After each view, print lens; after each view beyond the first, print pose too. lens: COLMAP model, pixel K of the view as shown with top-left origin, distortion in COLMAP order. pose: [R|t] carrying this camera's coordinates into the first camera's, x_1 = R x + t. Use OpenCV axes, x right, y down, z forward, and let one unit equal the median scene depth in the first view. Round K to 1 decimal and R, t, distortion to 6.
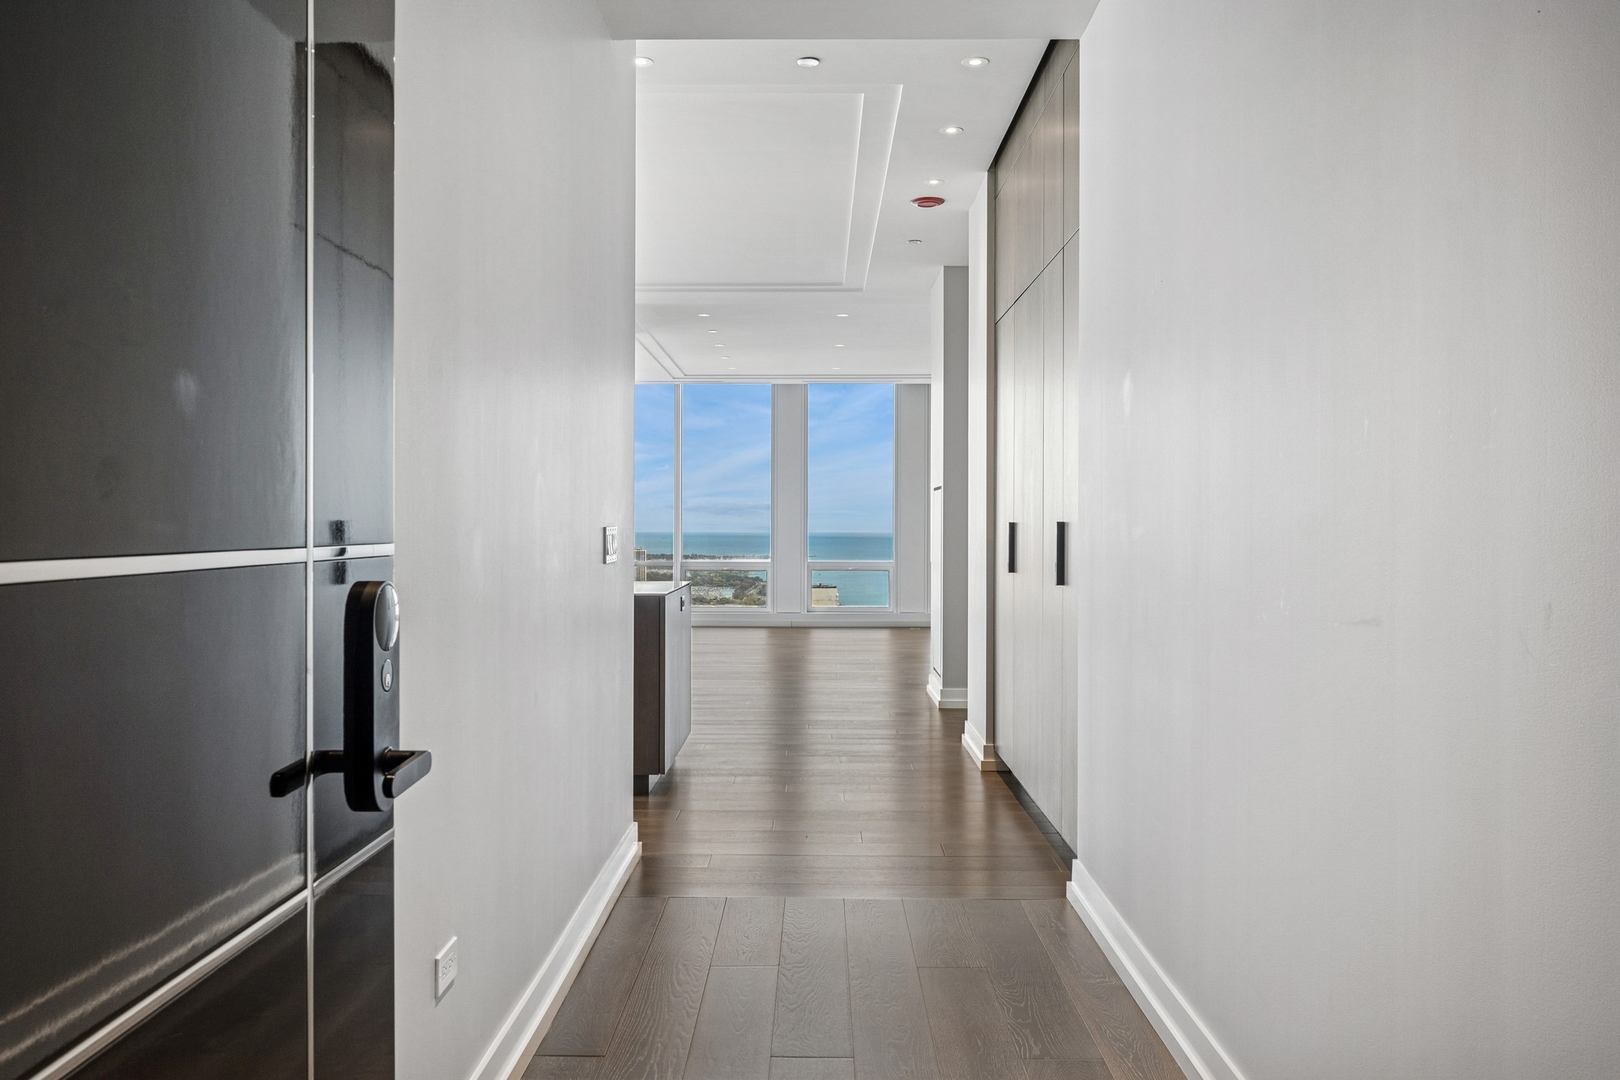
lens RADIAL K [[1296.3, 0, 806.9], [0, 1296.3, 522.8], [0, 0, 1]] dist [0.009557, 0.000232]
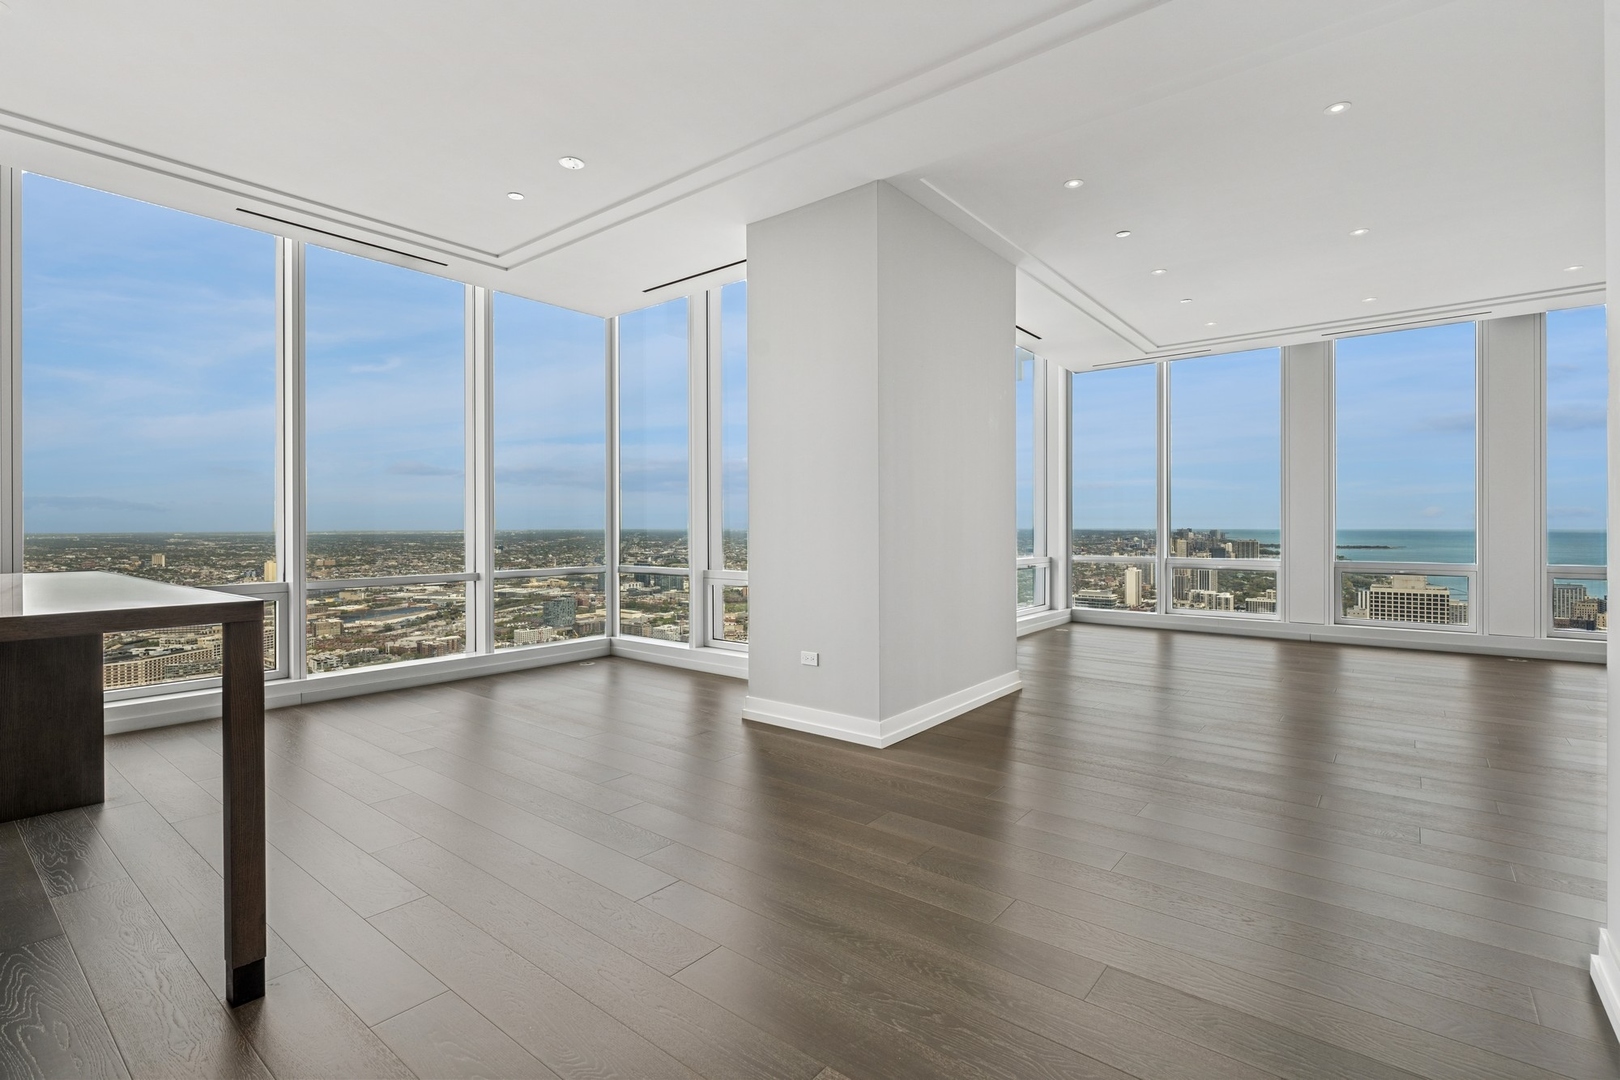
lens RADIAL K [[739.9, 0, 814.8], [0, 739.9, 524.2], [0, 0, 1]] dist [0.007199, -0.001580]
pose [[0.786185, -0.002858, -0.617984, 0.033180], [0.003492, 0.999994, -0.000183, 0.006599], [0.617981, -0.002014, 0.786190, 0.457463]]
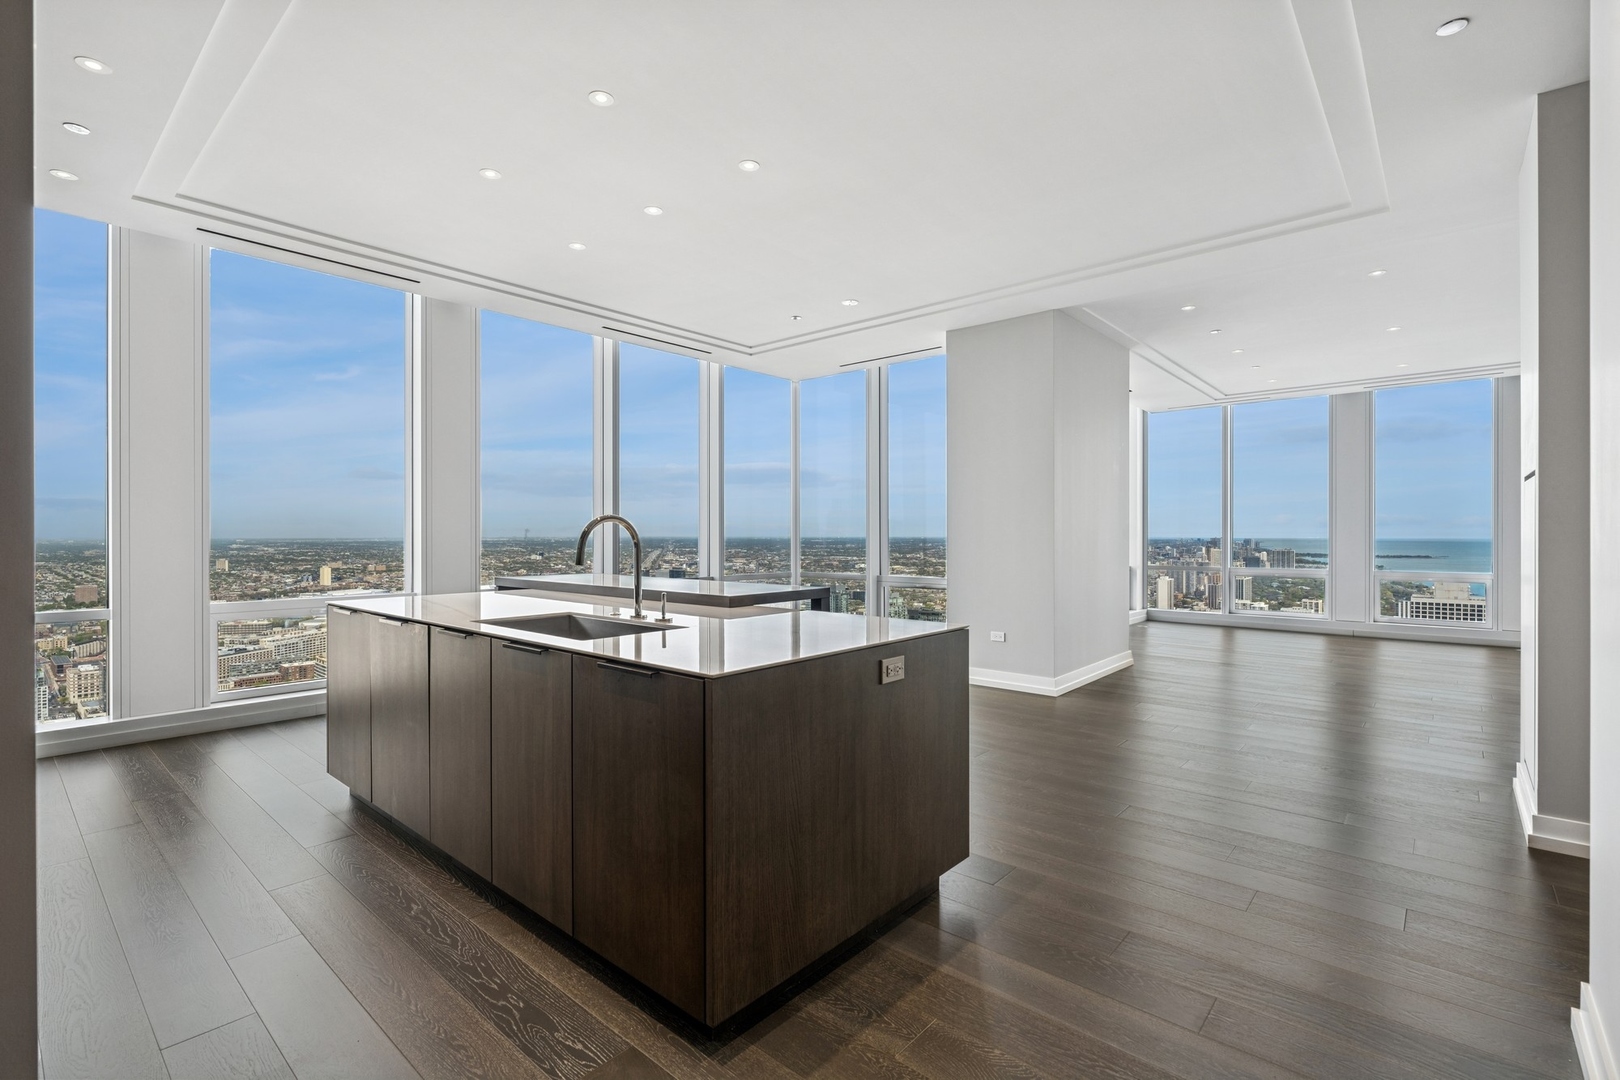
lens RADIAL K [[739.9, 0, 813.3], [0, 739.9, 537.0], [0, 0, 1]] dist [0.007199, -0.001580]
pose [[0.763367, 0.003620, -0.645955, 0.042217], [0.001250, 0.999974, 0.007082, 0.000003], [0.645964, -0.006214, 0.763342, 0.303025]]
